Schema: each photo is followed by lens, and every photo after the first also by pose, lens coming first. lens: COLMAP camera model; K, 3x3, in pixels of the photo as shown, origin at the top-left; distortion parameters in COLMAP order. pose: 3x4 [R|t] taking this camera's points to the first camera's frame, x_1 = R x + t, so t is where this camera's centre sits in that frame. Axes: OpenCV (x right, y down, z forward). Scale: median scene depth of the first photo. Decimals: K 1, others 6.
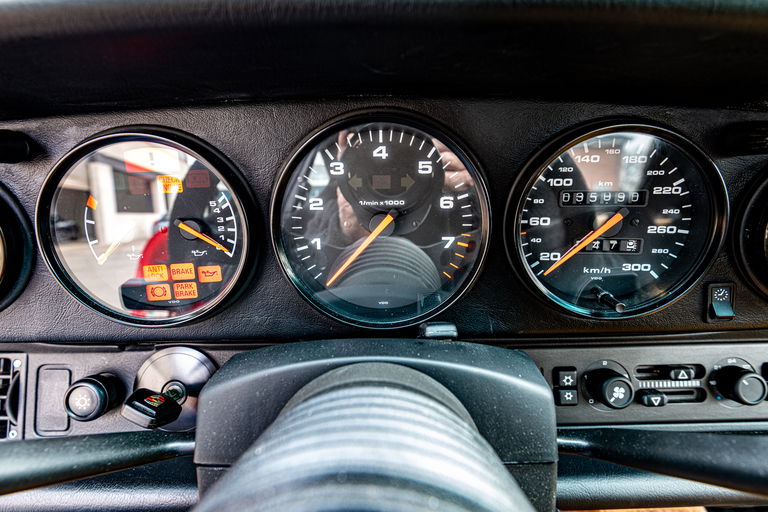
lens RADIAL K [[360.7, 0, 388.6], [0, 360.7, 242.6], [0, 0, 1]] dist [-0.000935, -0.006284]
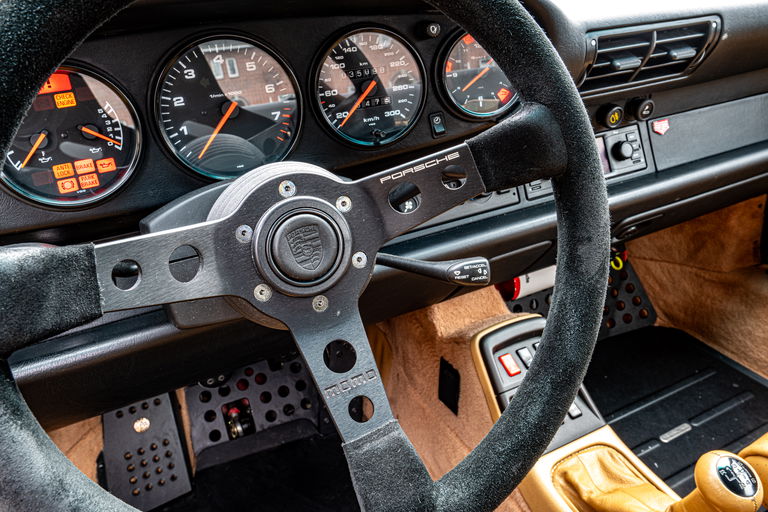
lens RADIAL K [[580.1, 0, 393.2], [0, 580.1, 222.4], [0, 0, 1]] dist [0.001044, -0.013147]
pose [[0.895030, -0.216037, 0.390191, -0.443113], [0.197204, 0.976383, 0.088243, 0.322032], [-0.400040, -0.002033, 0.916496, -1.416939]]
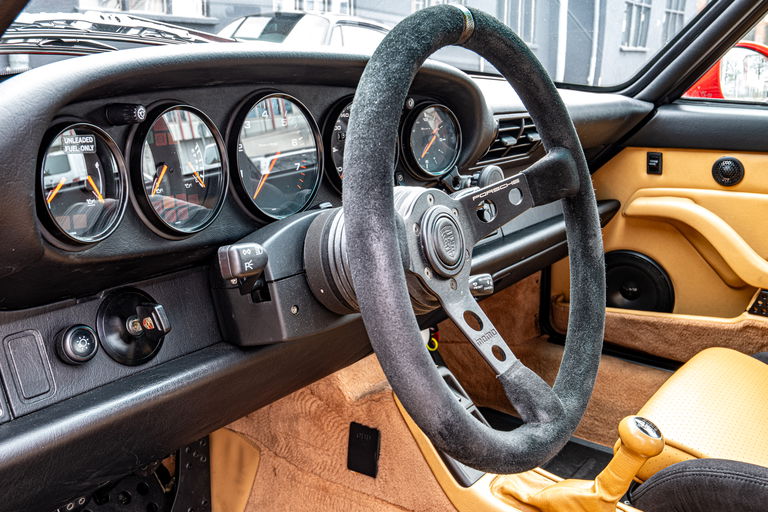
lens RADIAL K [[739.9, 0, 397.0], [0, 739.9, 236.1], [0, 0, 1]] dist [0.020579, 0.005237]
pose [[0.574134, -0.152099, 0.804510, -2.409860], [0.228201, 0.973384, 0.021172, 0.360094], [-0.786317, 0.171434, 0.593562, -1.381282]]
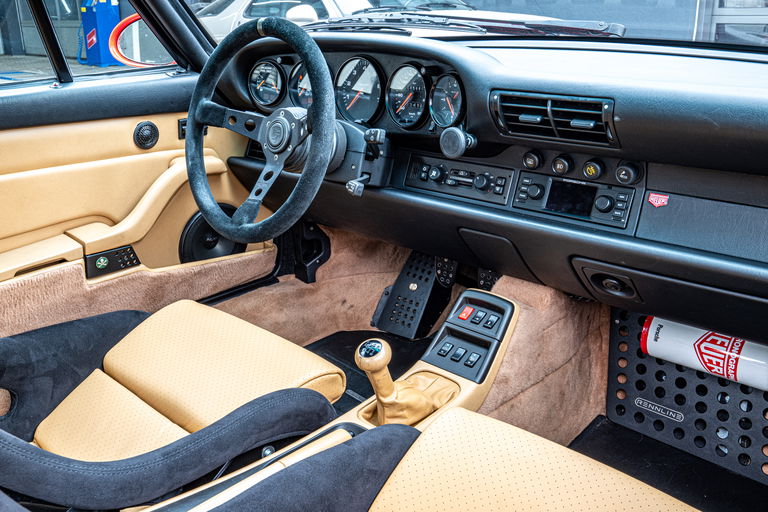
lens RADIAL K [[747.5, 0, 377.5], [0, 747.5, 254.9], [0, 0, 1]] dist [0.008610, -0.014848]
pose [[0.724262, 0.227745, -0.650828, 4.597631], [-0.214667, 0.971446, 0.101050, 0.640135], [0.655257, 0.066525, 0.752471, -3.667463]]
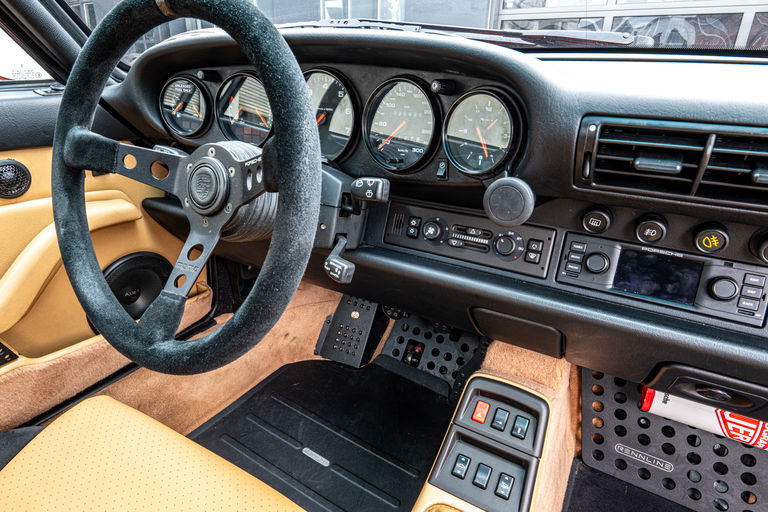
lens RADIAL K [[450.1, 0, 380.6], [0, 450.1, 255.0], [0, 0, 1]] dist [-0.001697, -0.002871]
pose [[0.863925, 0.226168, -0.449979, 1.793412], [-0.191968, 0.973920, 0.120948, 0.380686], [0.465599, -0.018108, 0.884811, -1.380503]]
